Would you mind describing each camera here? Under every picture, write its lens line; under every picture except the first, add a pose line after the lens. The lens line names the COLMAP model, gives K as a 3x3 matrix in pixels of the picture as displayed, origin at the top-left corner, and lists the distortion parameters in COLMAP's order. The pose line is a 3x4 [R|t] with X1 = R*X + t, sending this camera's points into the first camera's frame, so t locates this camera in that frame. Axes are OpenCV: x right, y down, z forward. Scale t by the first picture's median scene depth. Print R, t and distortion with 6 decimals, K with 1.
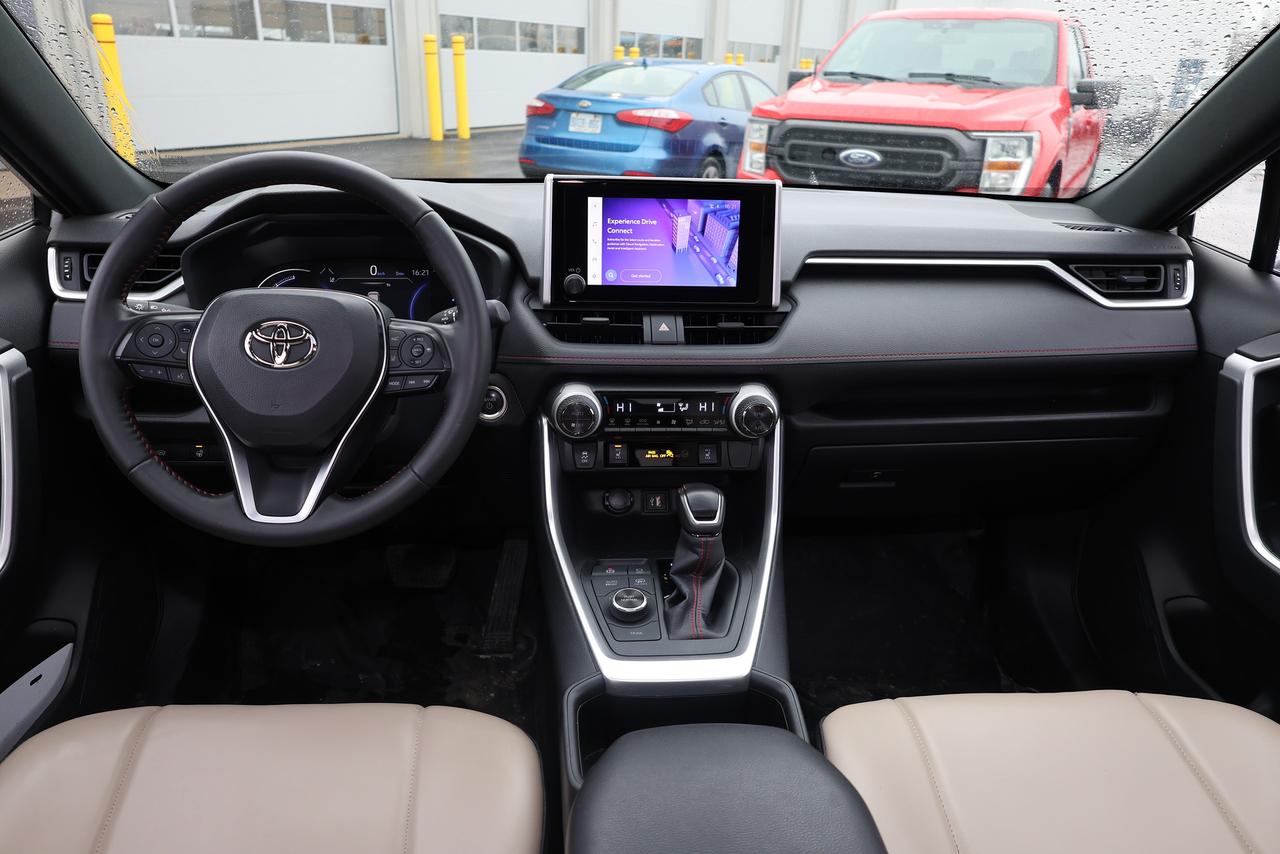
lens RADIAL K [[884.8, 0, 640.0], [0, 884.8, 427.0], [0, 0, 1]] dist [-0.004233, 0.001572]
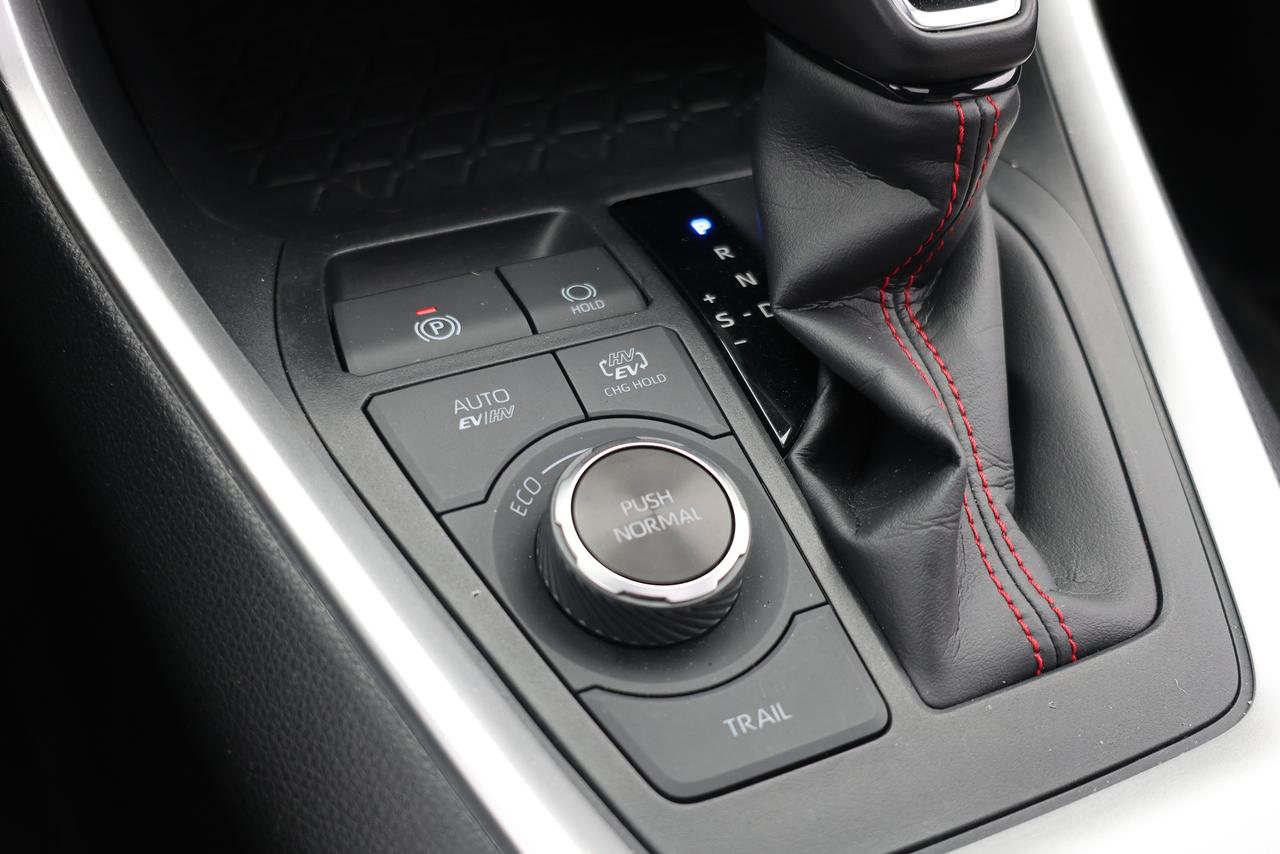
lens RADIAL K [[1652.1, 0, 640.0], [0, 1652.1, 427.0], [0, 0, 1]] dist [-0.005348, -0.003179]
pose [[0.927984, -0.199440, 0.314753, -0.100945], [0.045918, 0.899472, 0.434560, 0.030822], [-0.369780, -0.388811, 0.843853, 0.641698]]
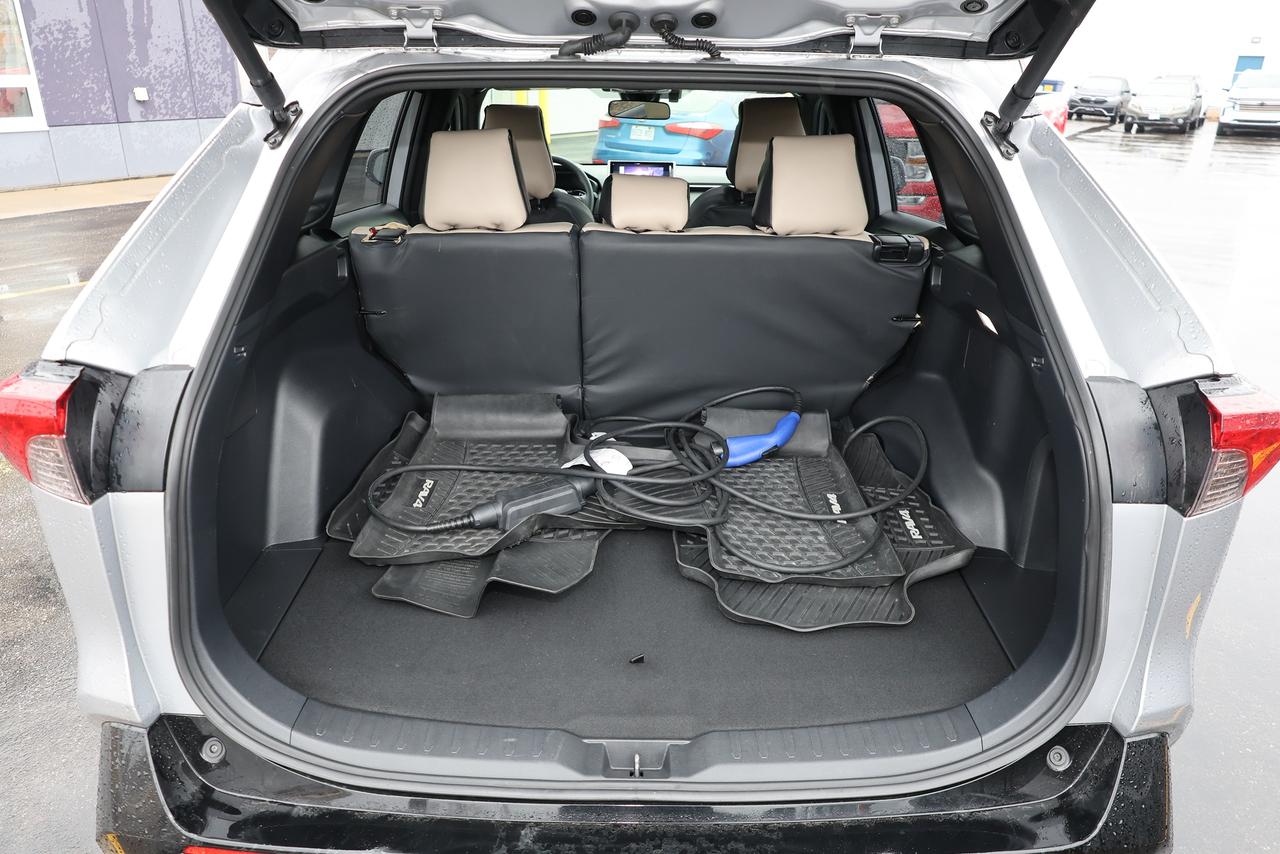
lens RADIAL K [[884.8, 0, 640.0], [0, 884.8, 427.0], [0, 0, 1]] dist [-0.004233, 0.001572]
pose [[0.997141, 0.011134, -0.074738, 0.291717], [-0.011308, 0.999934, -0.001901, 0.775187], [0.074712, 0.002740, 0.997201, -2.481942]]
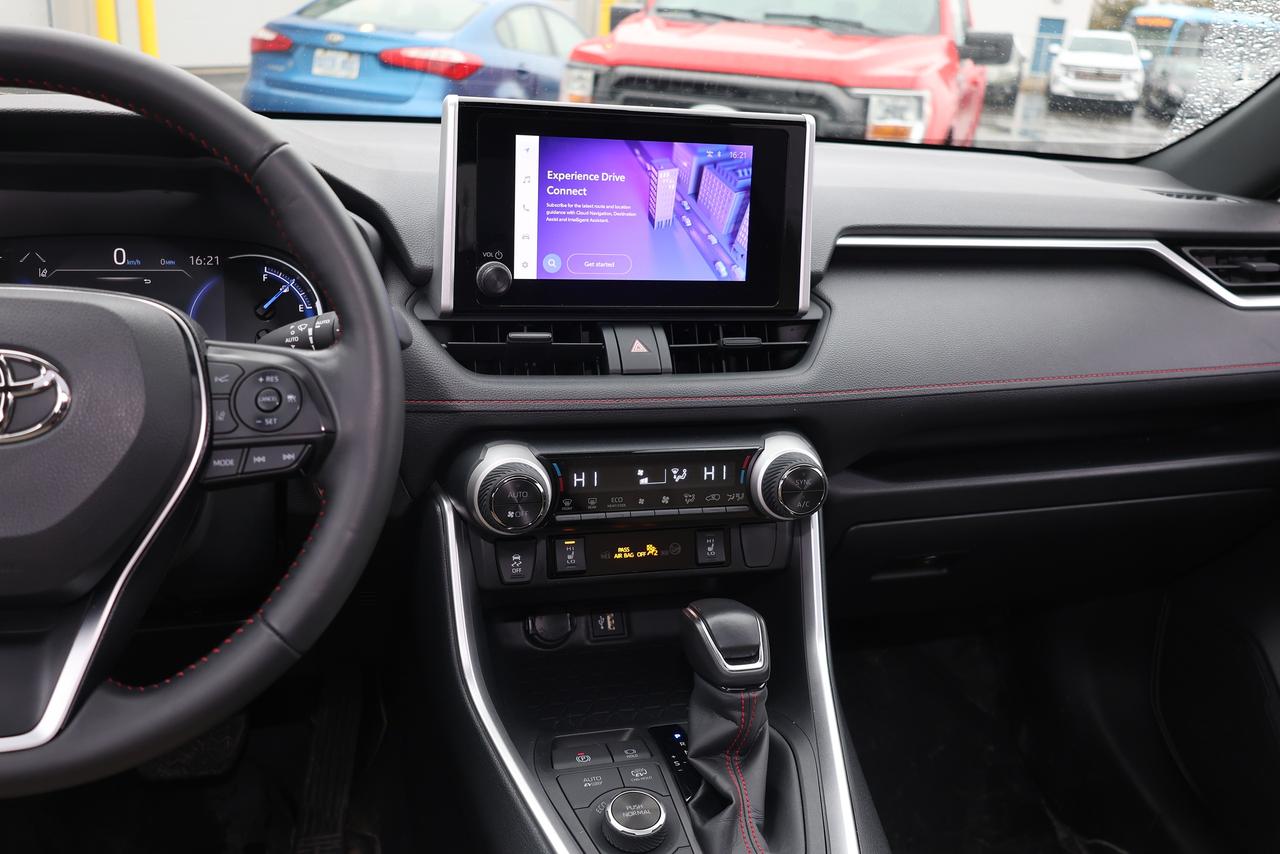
lens RADIAL K [[1148.4, 0, 640.0], [0, 1148.4, 427.0], [0, 0, 1]] dist [0.009573, 0.004445]
pose [[0.978464, -0.031693, 0.203972, -0.137706], [0.038868, 0.998755, -0.031264, -0.031427], [-0.202727, 0.038519, 0.978477, 0.214647]]
